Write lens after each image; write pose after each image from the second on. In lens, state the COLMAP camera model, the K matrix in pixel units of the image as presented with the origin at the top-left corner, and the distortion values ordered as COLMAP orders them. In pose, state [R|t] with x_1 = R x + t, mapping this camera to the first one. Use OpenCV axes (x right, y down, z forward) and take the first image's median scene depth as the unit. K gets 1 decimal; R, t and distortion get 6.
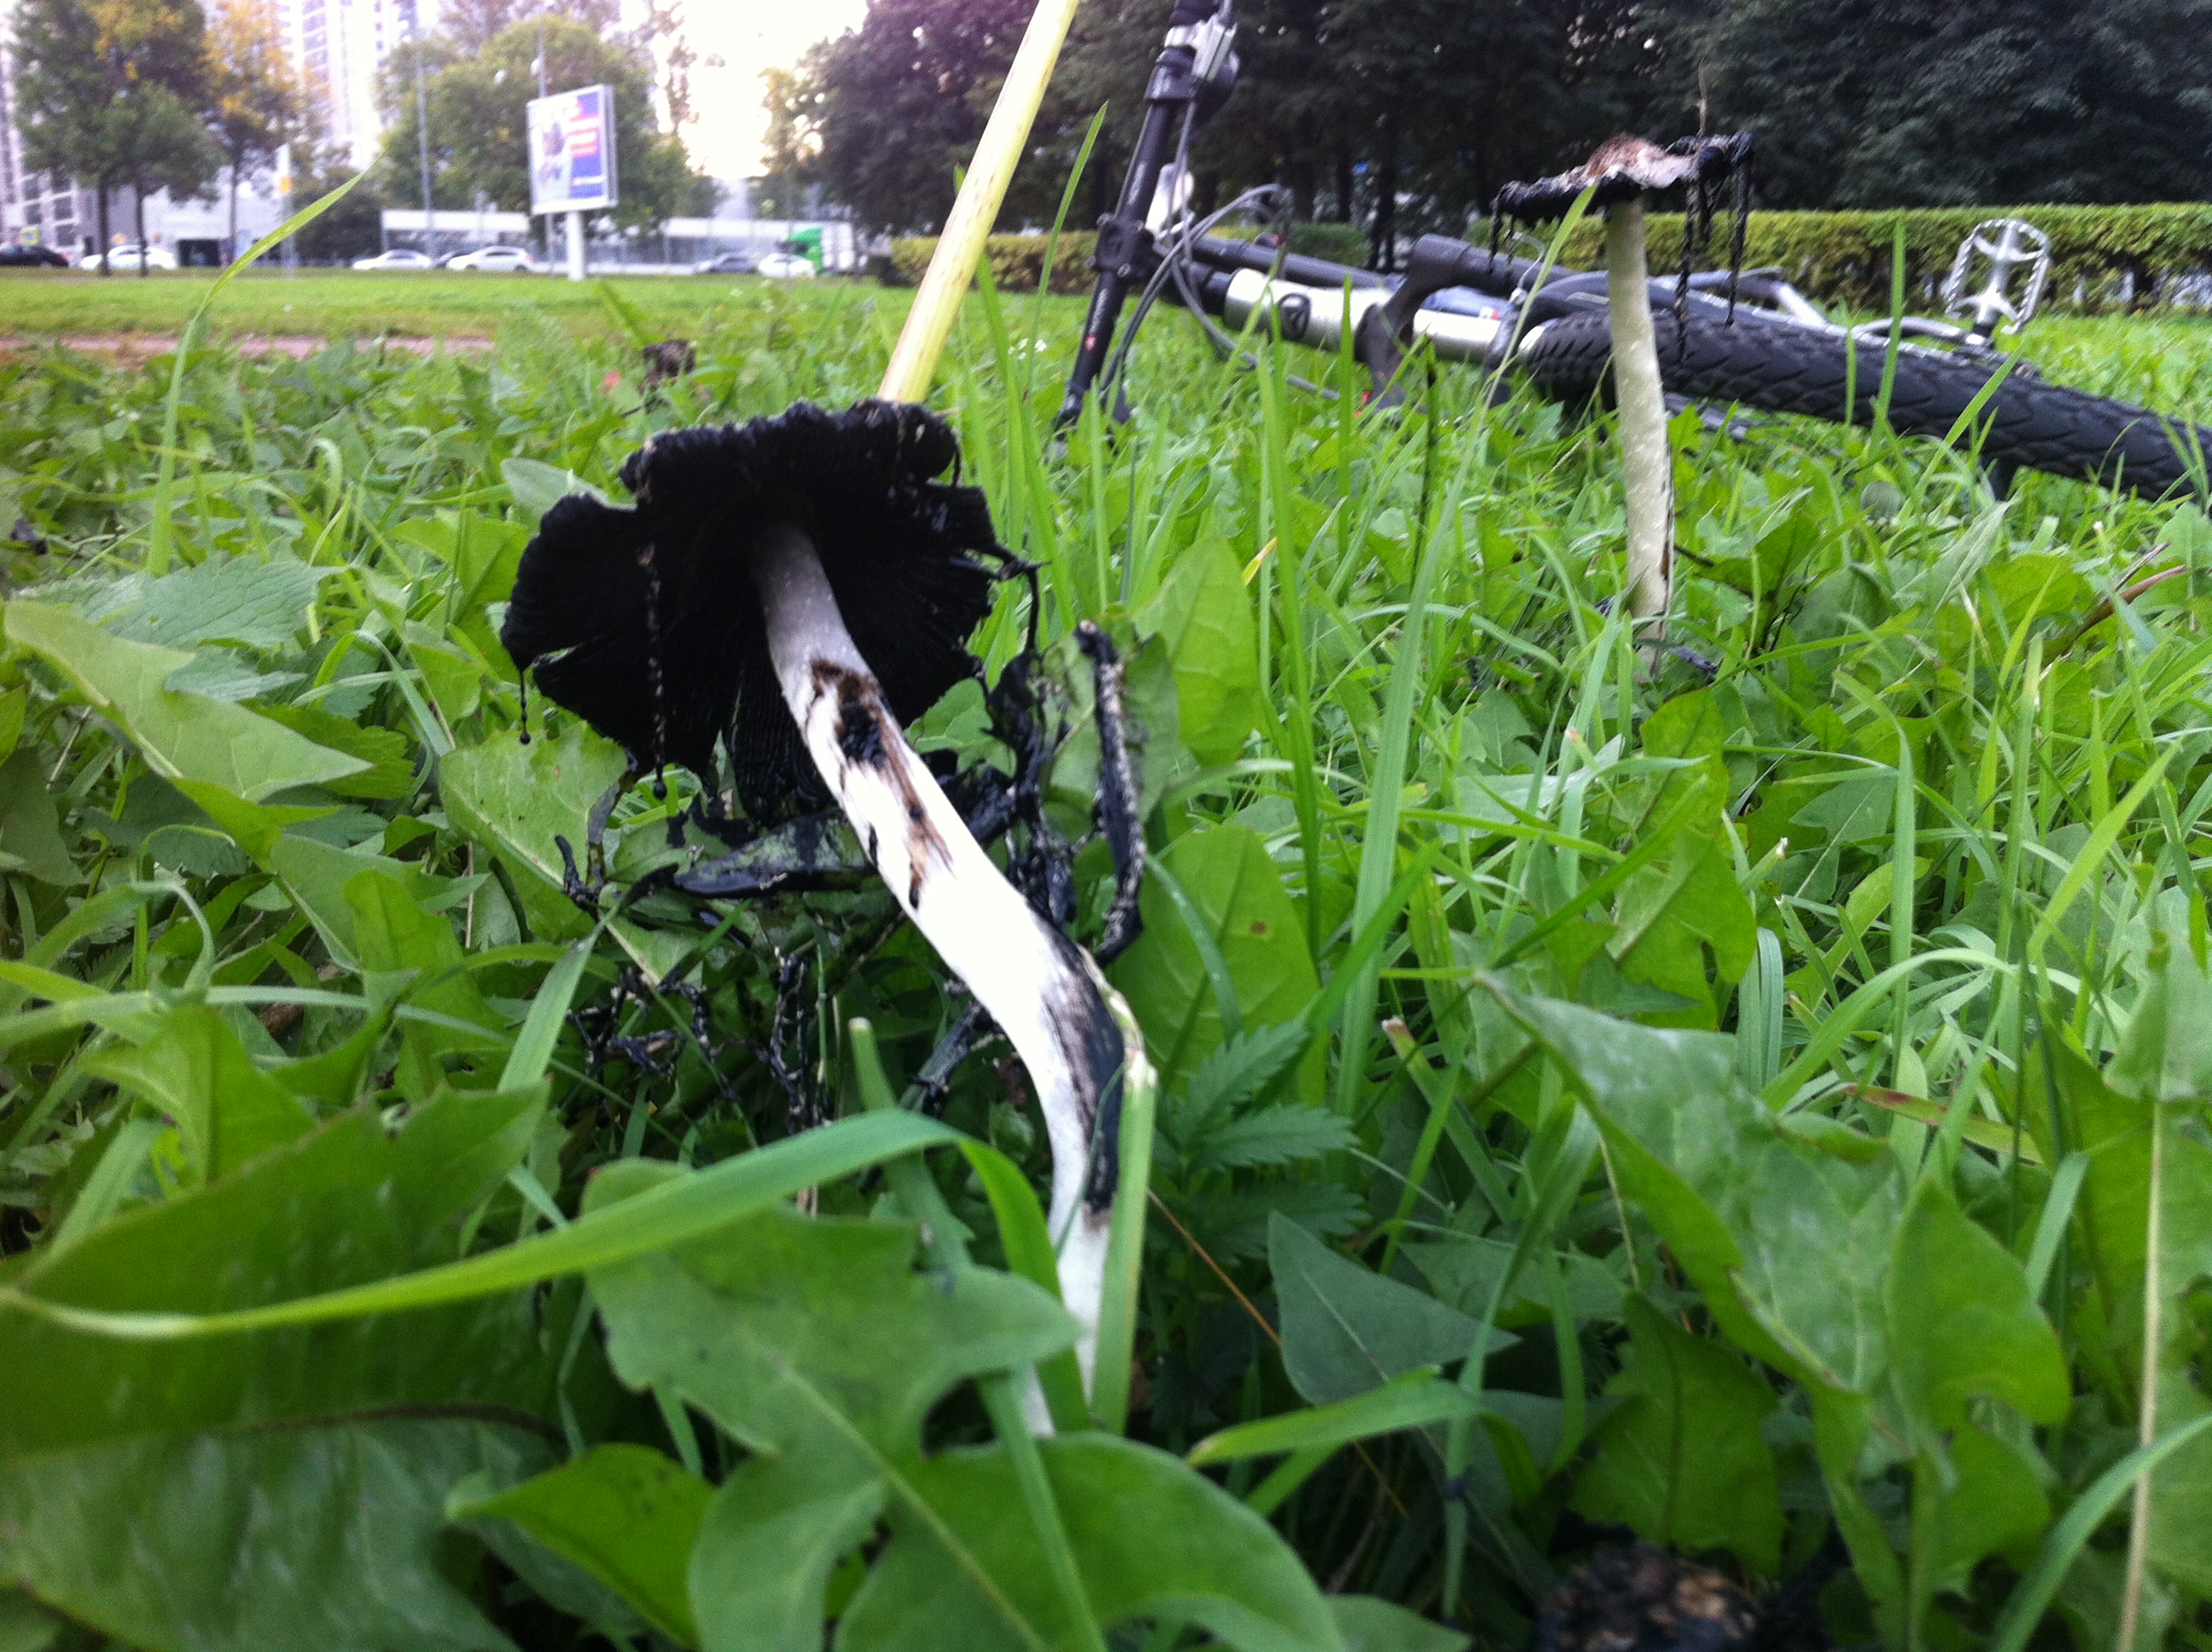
lens RADIAL K [[2184.7, 0, 1106.0], [0, 2184.7, 826.0], [0, 0, 1]] dist [0.104427, -0.295300]
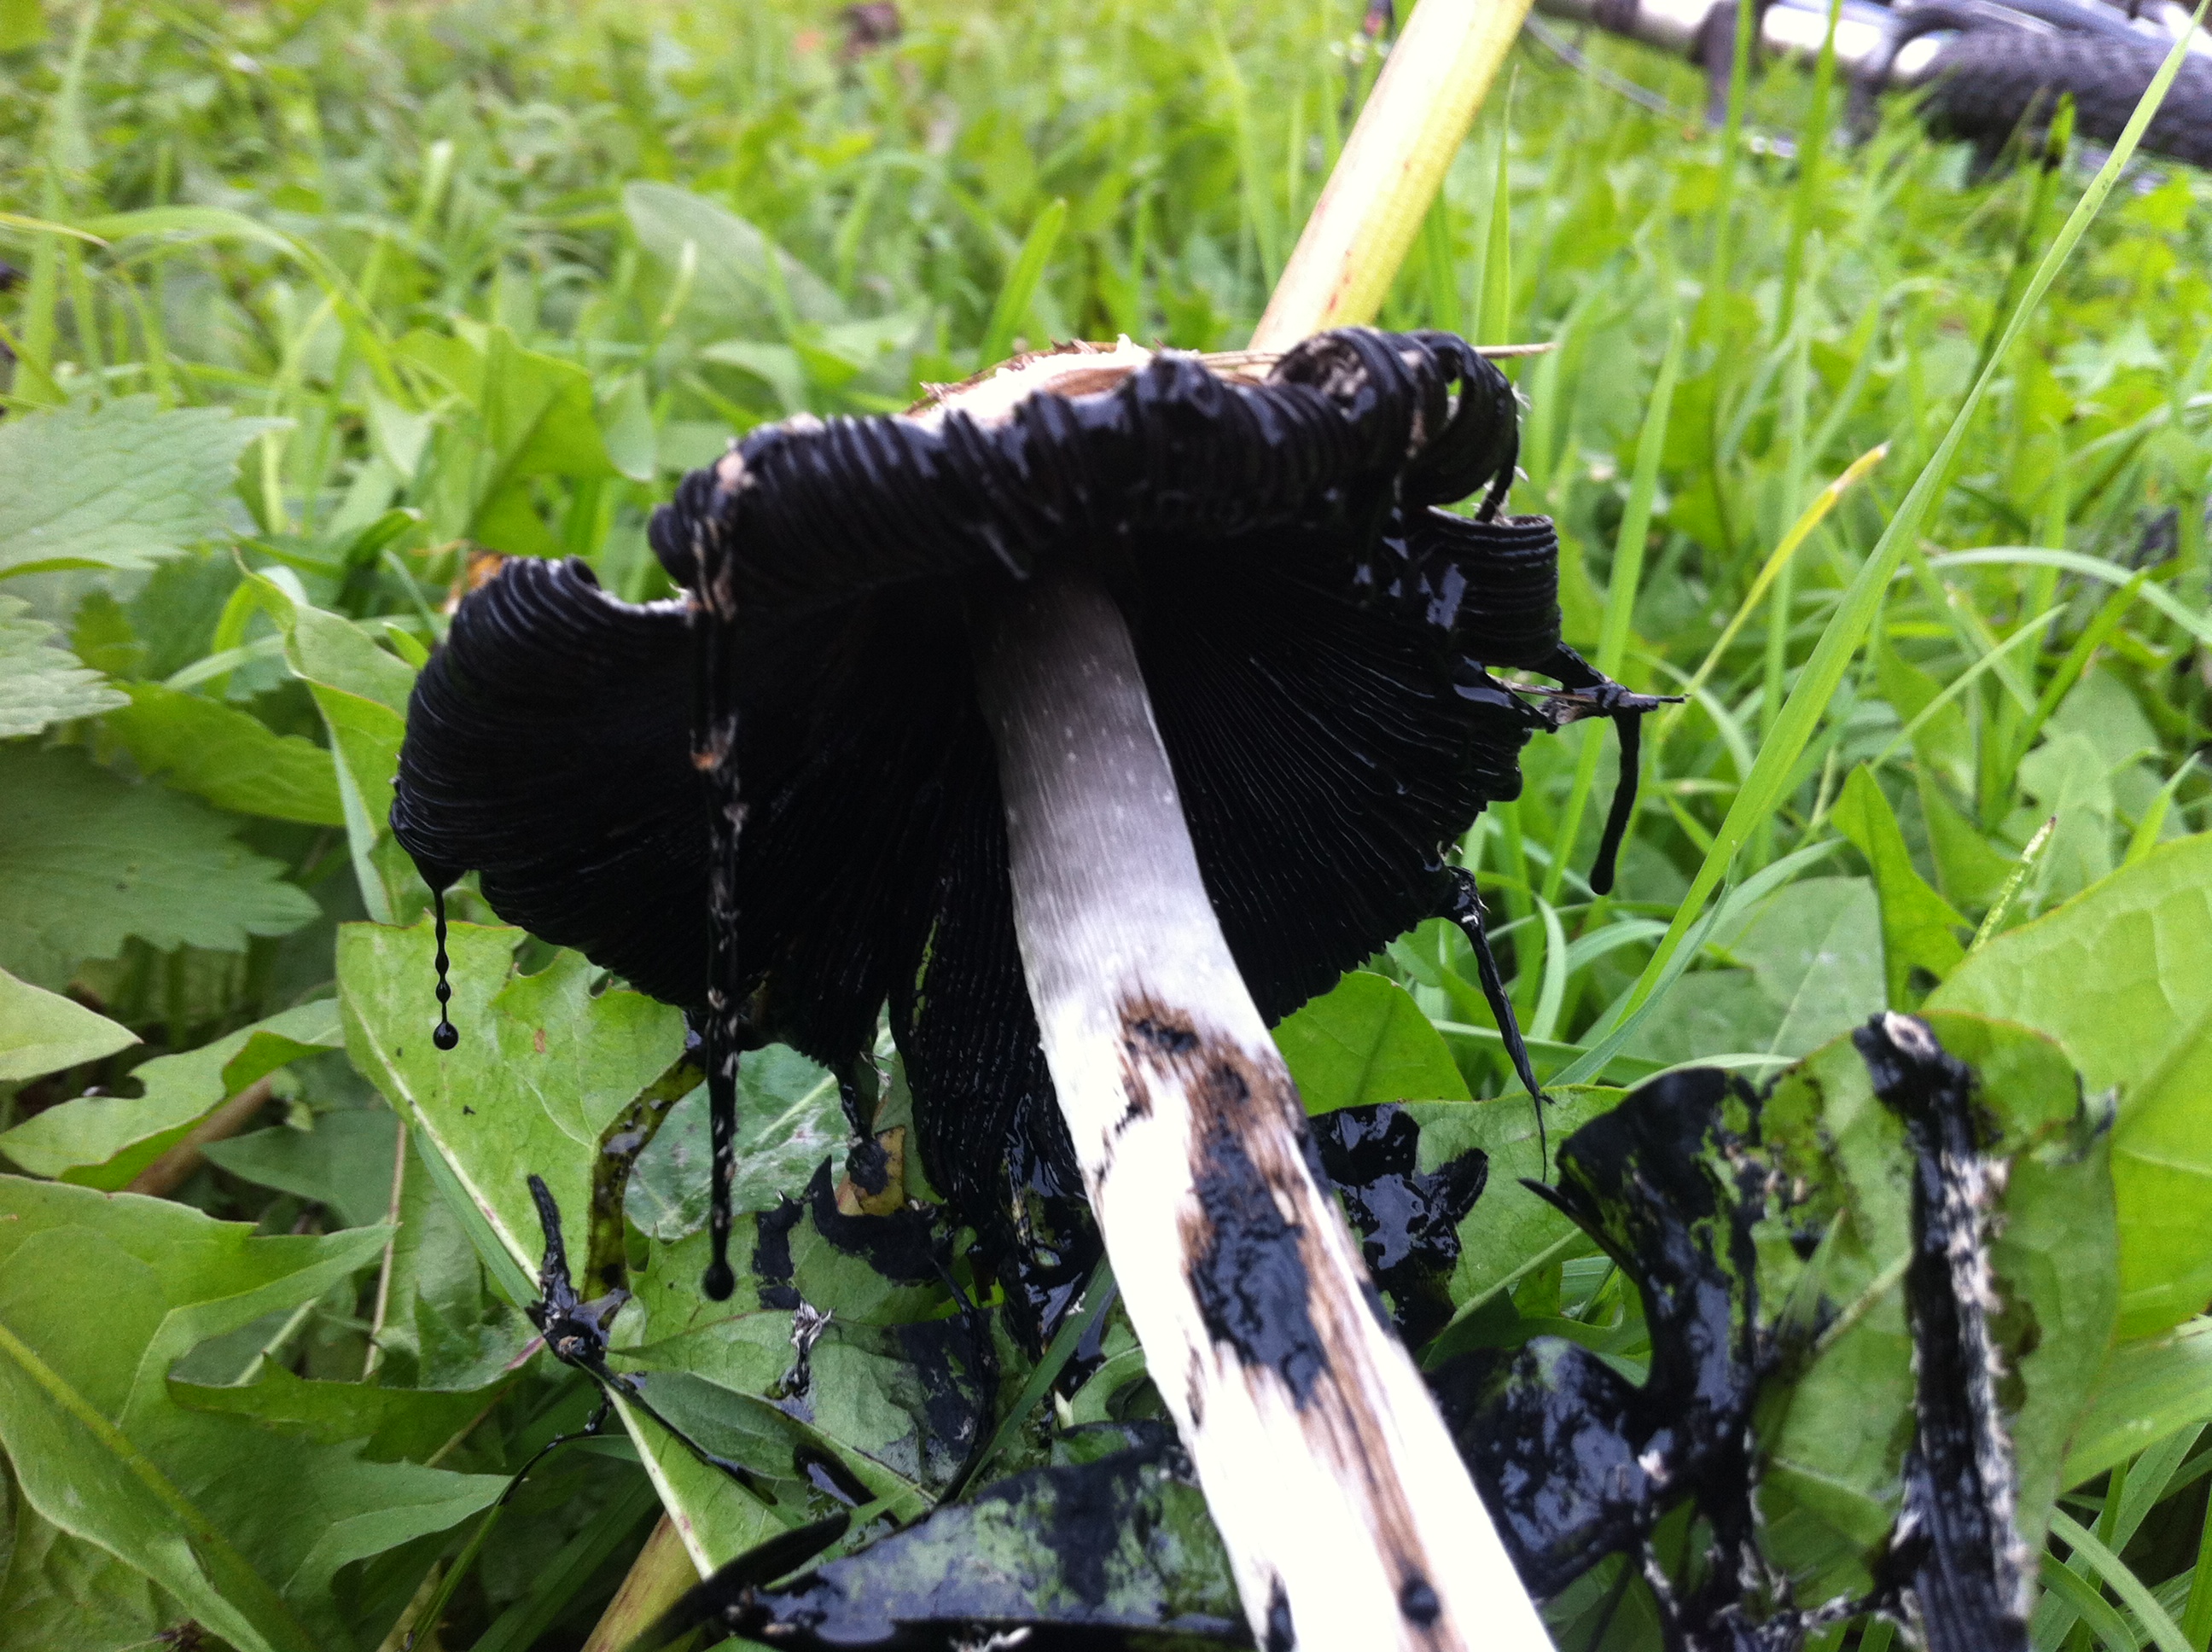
lens RADIAL K [[2229.2, 0, 1069.1], [0, 2229.2, 827.2], [0, 0, 1]] dist [-0.014372, -0.017363]
pose [[0.992426, 0.086815, -0.086911, -0.111466], [-0.074064, 0.987308, 0.140488, -0.159318], [0.098004, -0.132987, 0.986260, 0.607972]]
